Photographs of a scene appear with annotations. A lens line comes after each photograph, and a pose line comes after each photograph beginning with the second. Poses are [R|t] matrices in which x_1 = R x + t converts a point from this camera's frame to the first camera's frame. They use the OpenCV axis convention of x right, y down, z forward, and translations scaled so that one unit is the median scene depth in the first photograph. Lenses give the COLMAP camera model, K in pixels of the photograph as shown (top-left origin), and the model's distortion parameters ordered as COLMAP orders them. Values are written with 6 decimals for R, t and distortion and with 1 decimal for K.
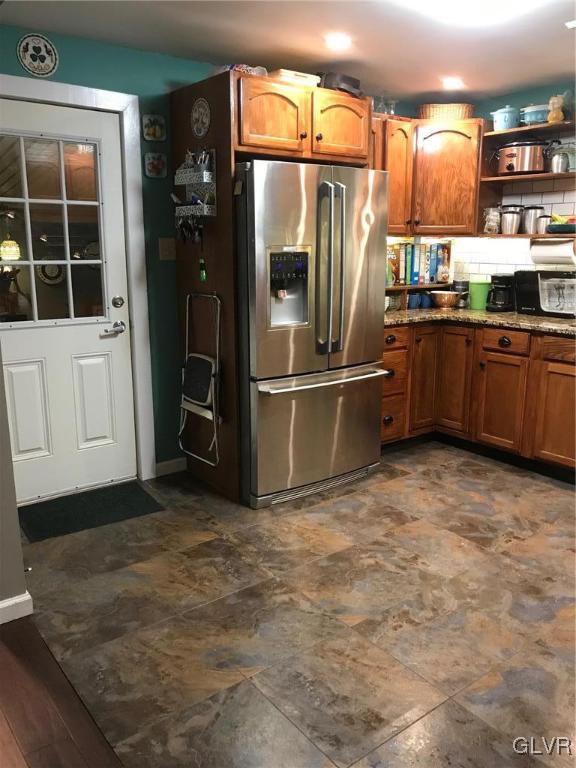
lens RADIAL K [[631.3, 0, 288.1], [0, 631.3, 379.9], [0, 0, 1]] dist [0.003243, 0.004444]
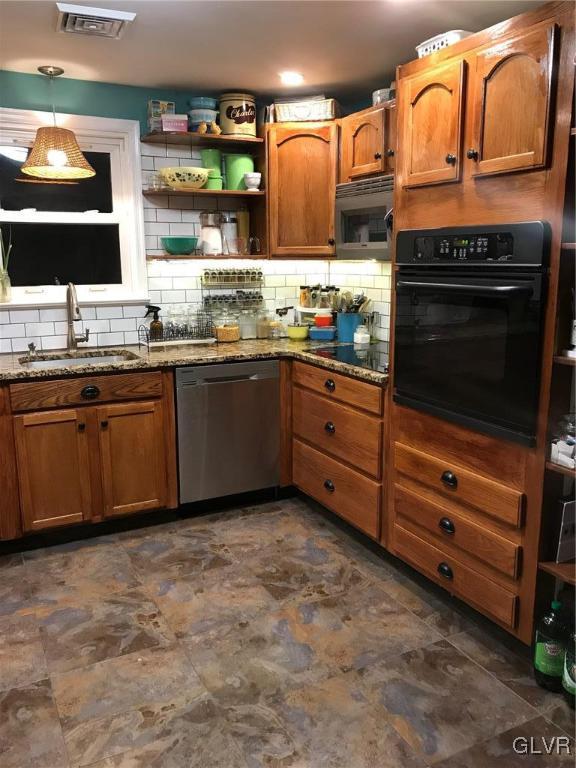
lens RADIAL K [[631.3, 0, 288.6], [0, 631.3, 388.6], [0, 0, 1]] dist [0.003243, 0.004444]
pose [[0.167912, -0.203629, 0.964542, -0.353180], [0.216903, 0.962087, 0.165351, -0.139853], [-0.961644, 0.181448, 0.205714, 0.585547]]
